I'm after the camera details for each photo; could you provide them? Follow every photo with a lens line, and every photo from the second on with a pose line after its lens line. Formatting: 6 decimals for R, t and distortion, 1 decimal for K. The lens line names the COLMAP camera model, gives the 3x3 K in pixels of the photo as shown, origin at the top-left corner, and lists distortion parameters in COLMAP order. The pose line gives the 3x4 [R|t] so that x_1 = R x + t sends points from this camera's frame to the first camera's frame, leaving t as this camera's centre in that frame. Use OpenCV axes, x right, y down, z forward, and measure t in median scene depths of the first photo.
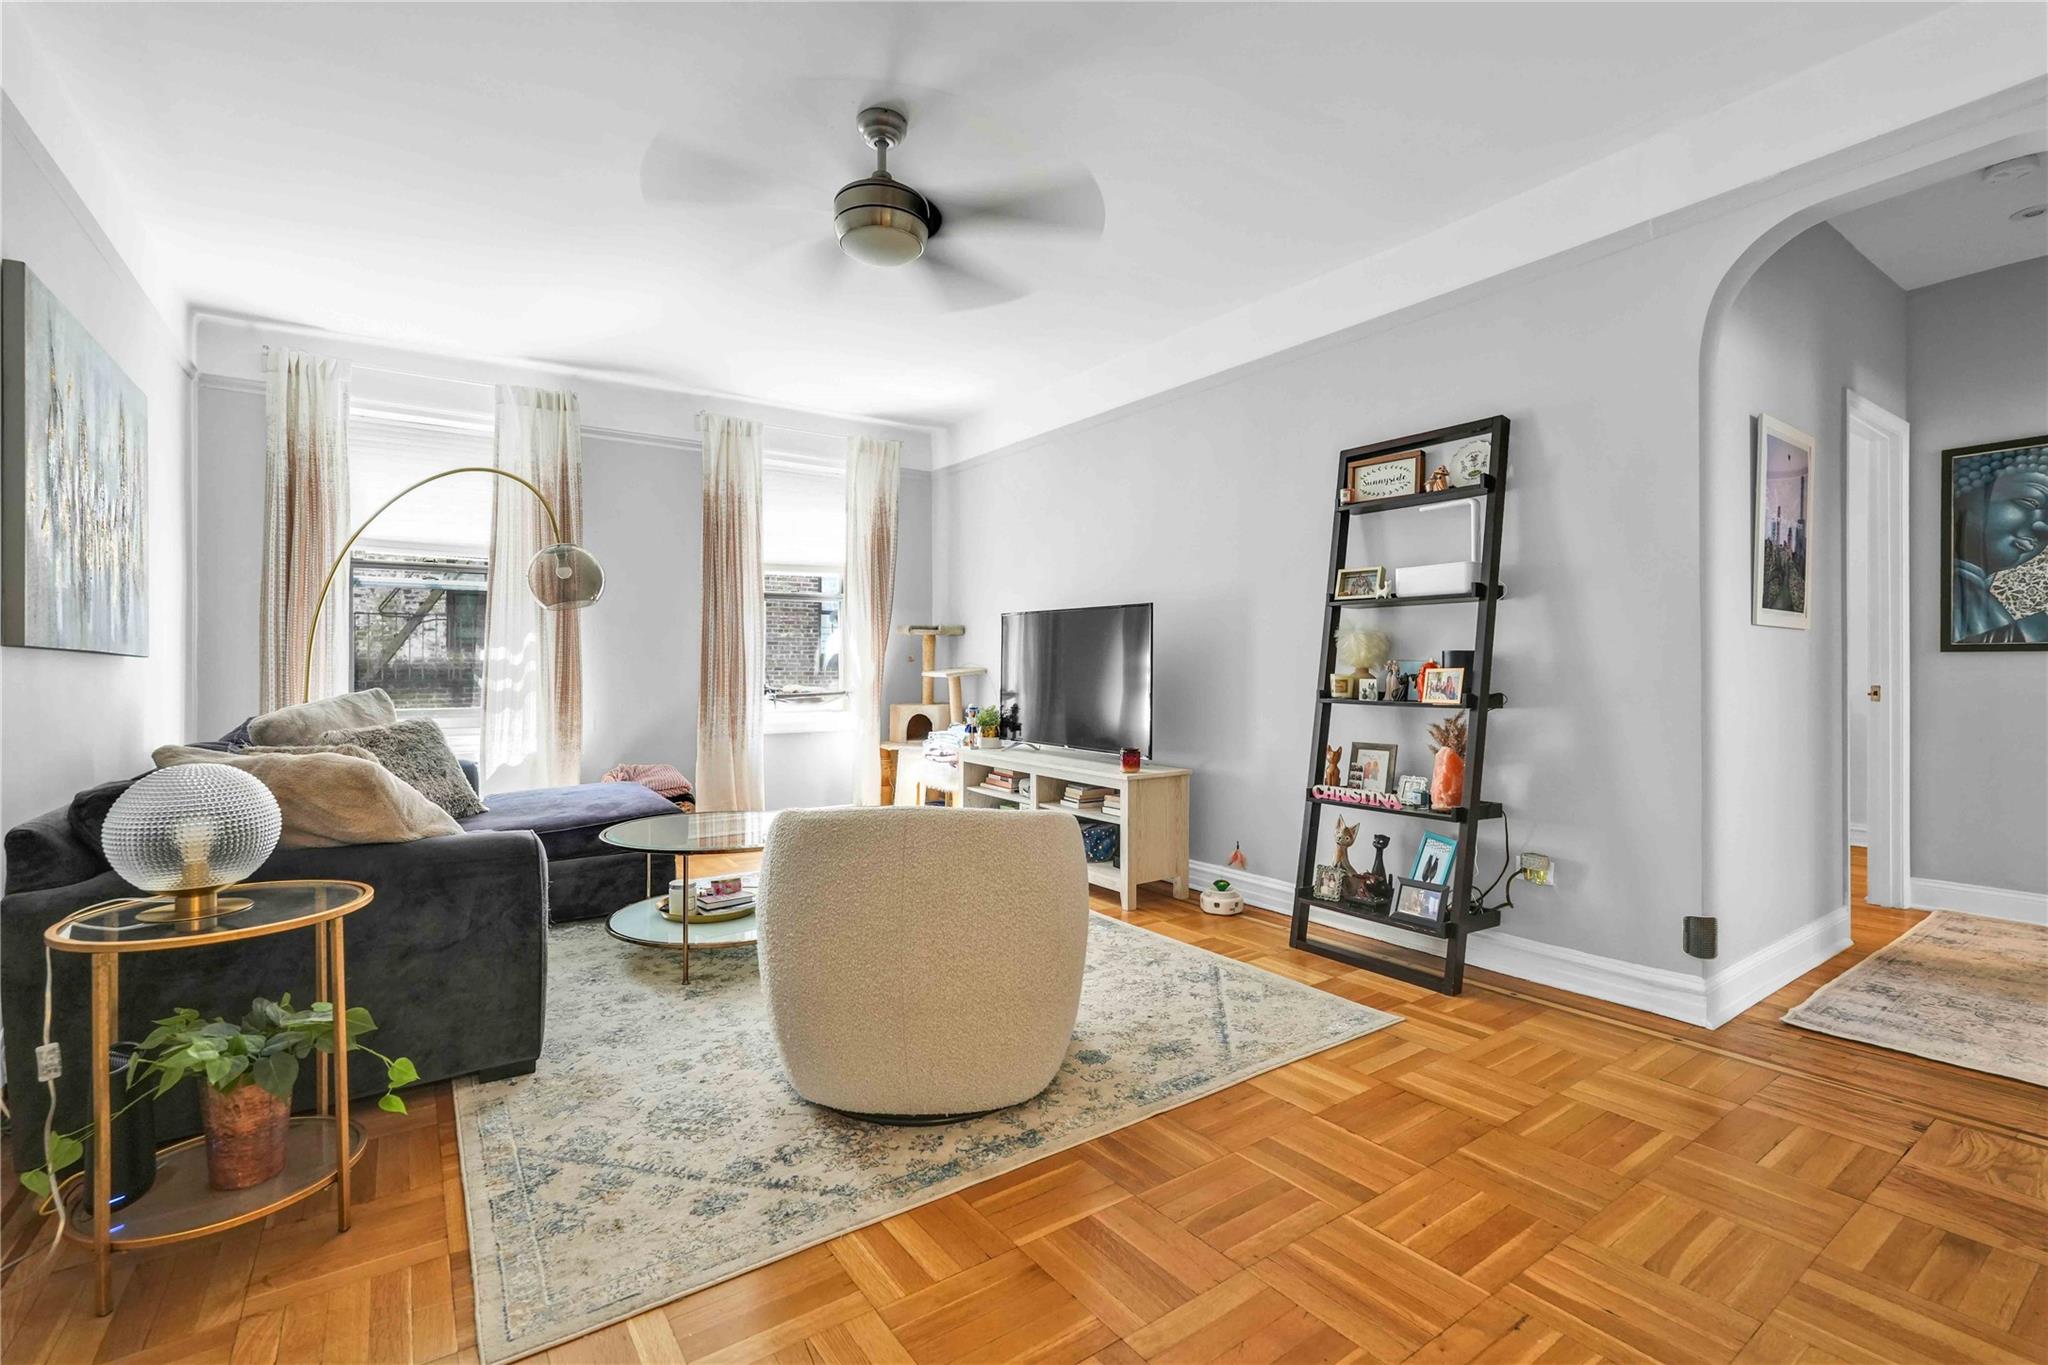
lens RADIAL K [[908.5, 0, 1028.0], [0, 908.5, 671.9], [0, 0, 1]] dist [-0.018512, 0.009921]
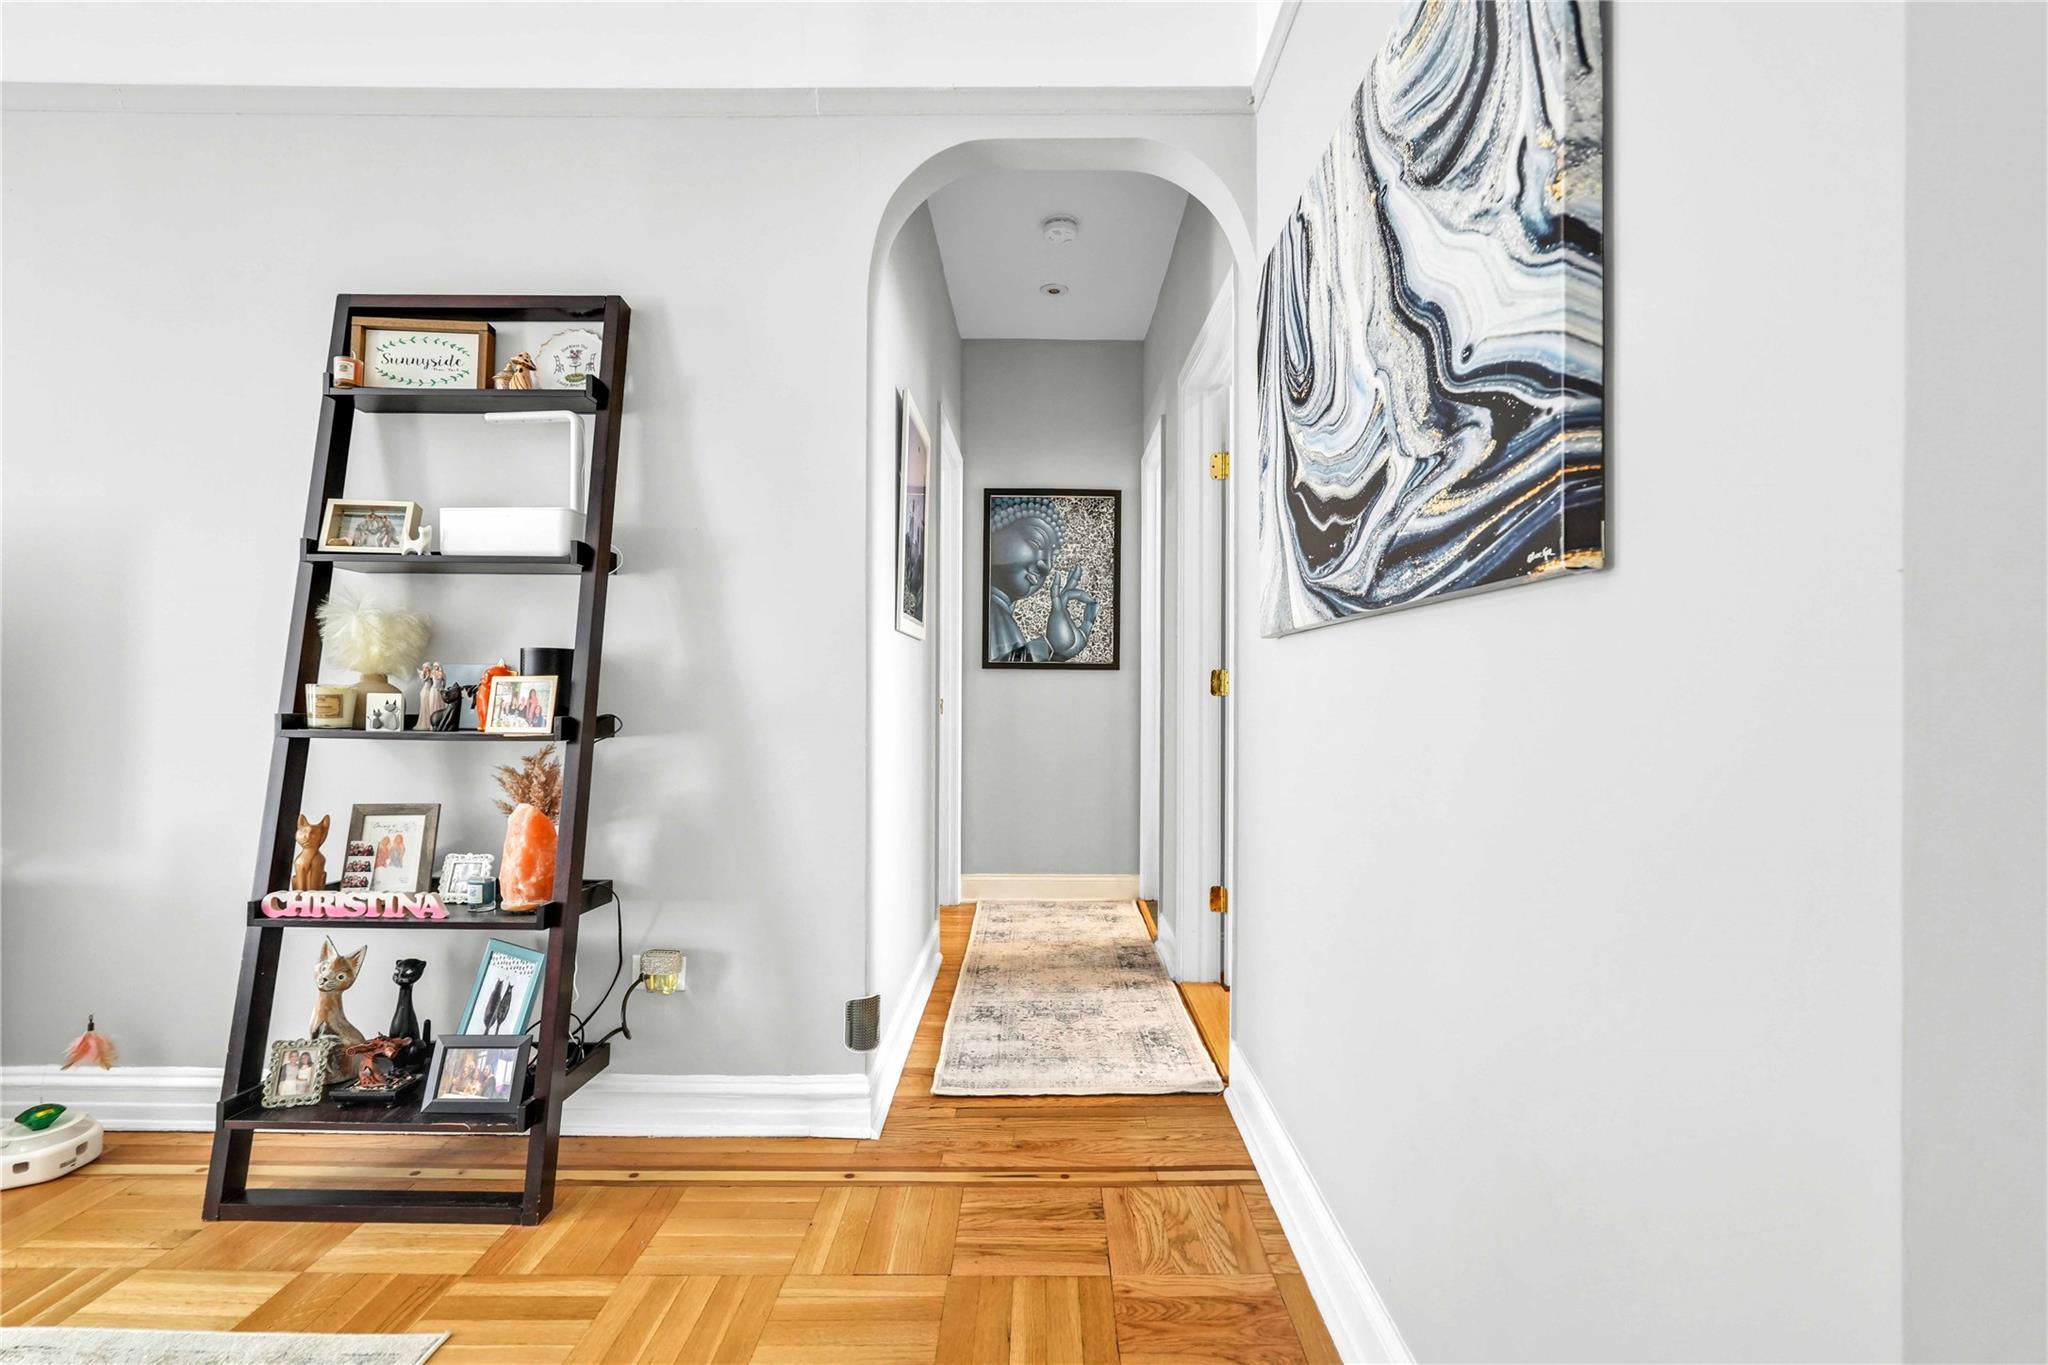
lens RADIAL K [[914.4, 0, 1030.9], [0, 914.4, 684.0], [0, 0, 1]] dist [-0.017733, 0.009531]
pose [[0.579299, 0.007820, 0.815078, 0.147469], [-0.006817, 0.999965, -0.004748, 0.001941], [-0.815087, -0.002806, 0.579332, 0.343250]]
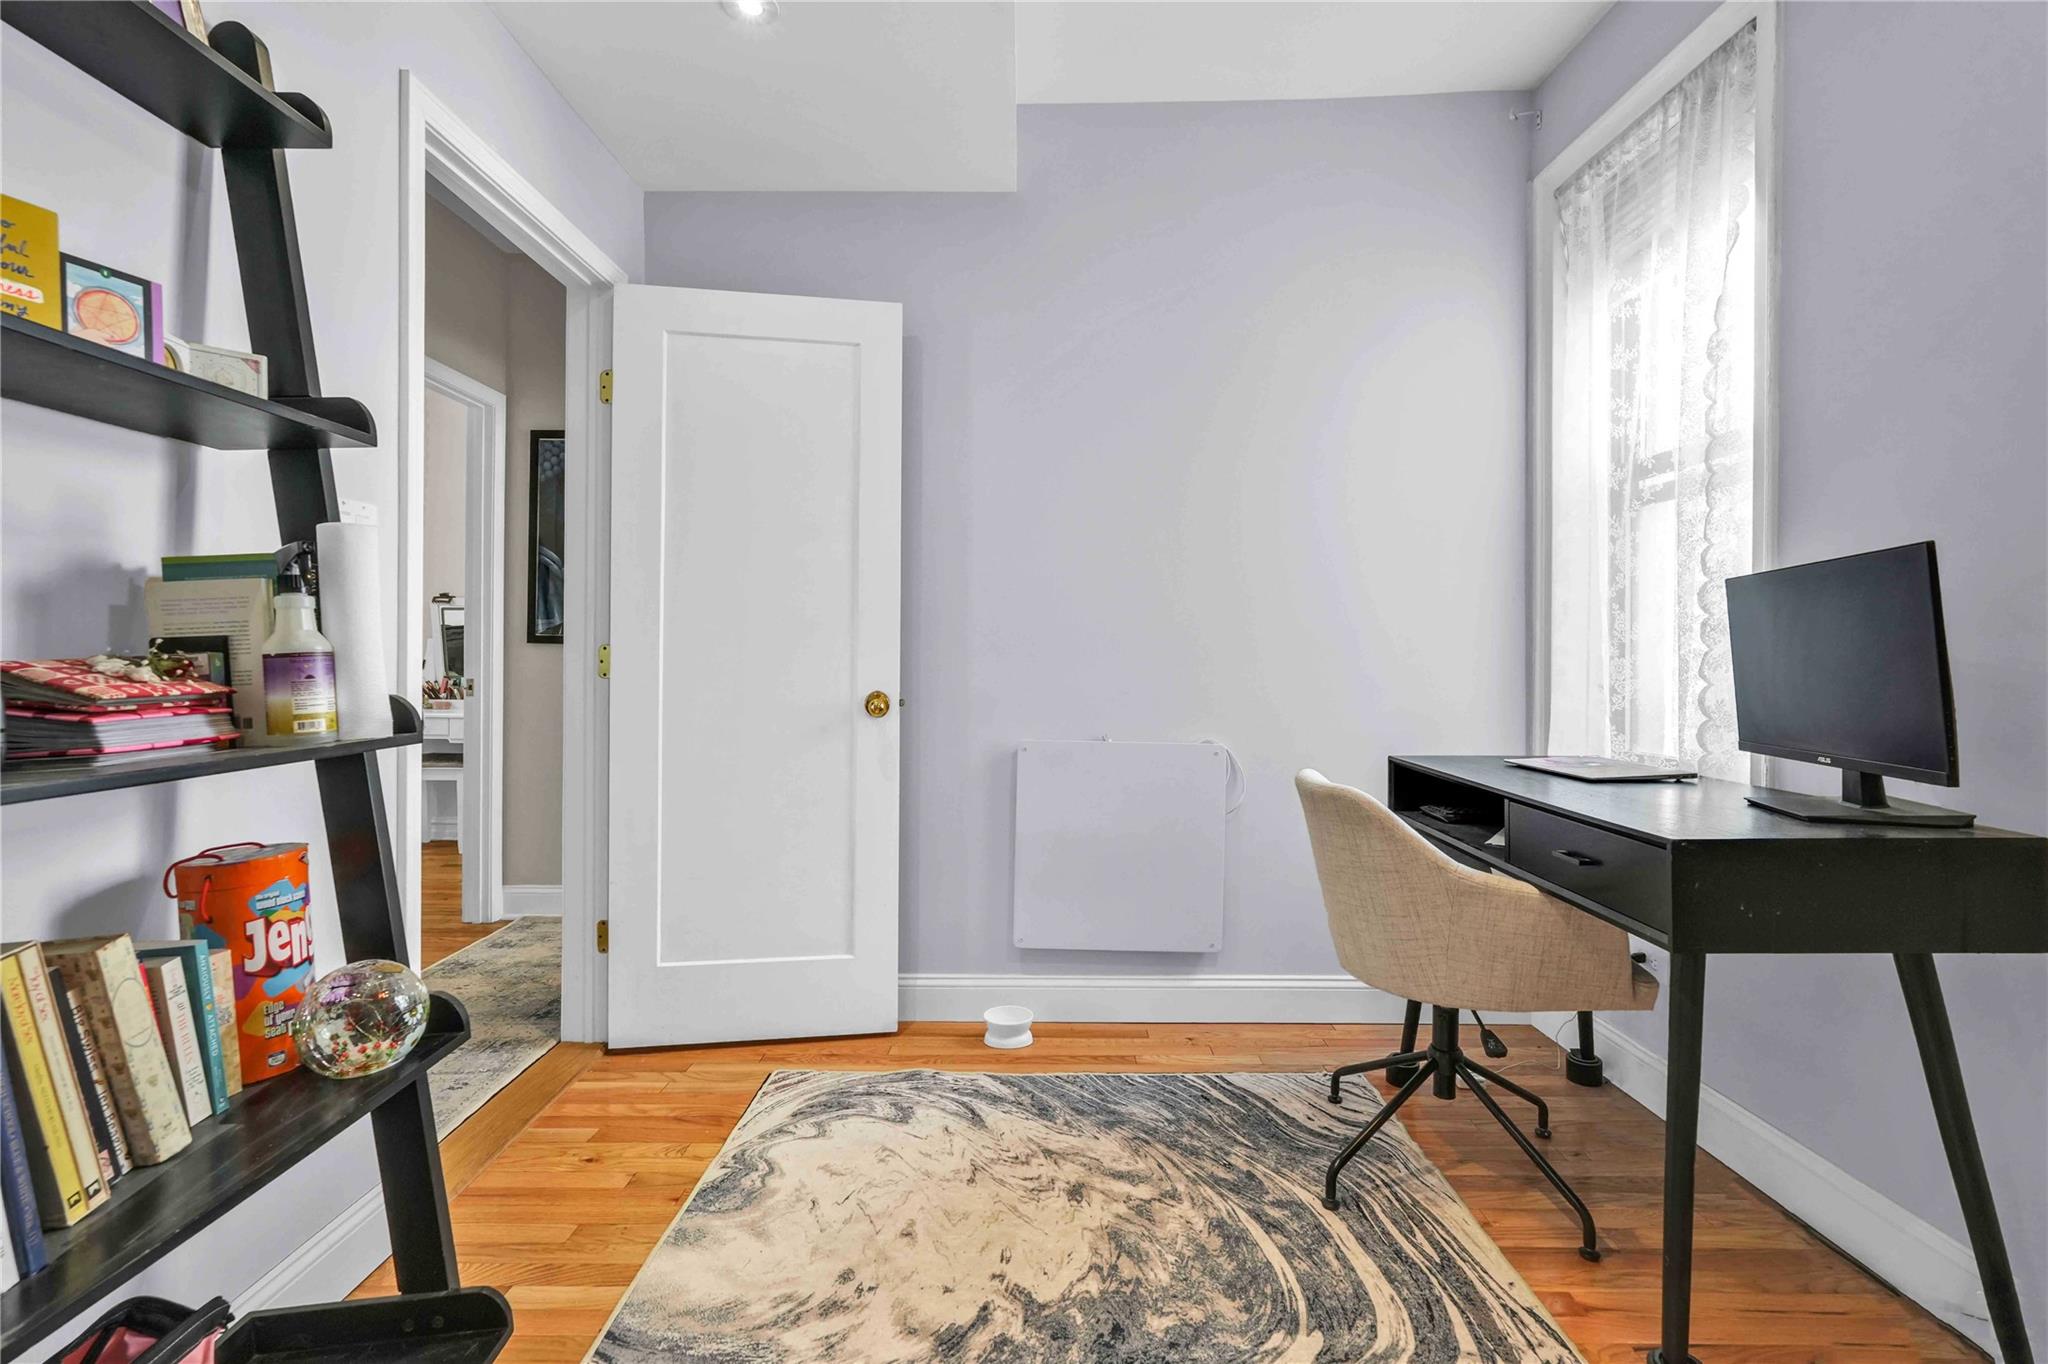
lens RADIAL K [[908.5, 0, 1028.0], [0, 908.5, 671.4], [0, 0, 1]] dist [-0.018512, 0.009921]
pose [[0.568442, -0.005171, 0.822707, 0.617958], [-0.008363, 0.999892, 0.012063, -0.010145], [-0.822681, -0.013737, 0.568338, 0.035164]]
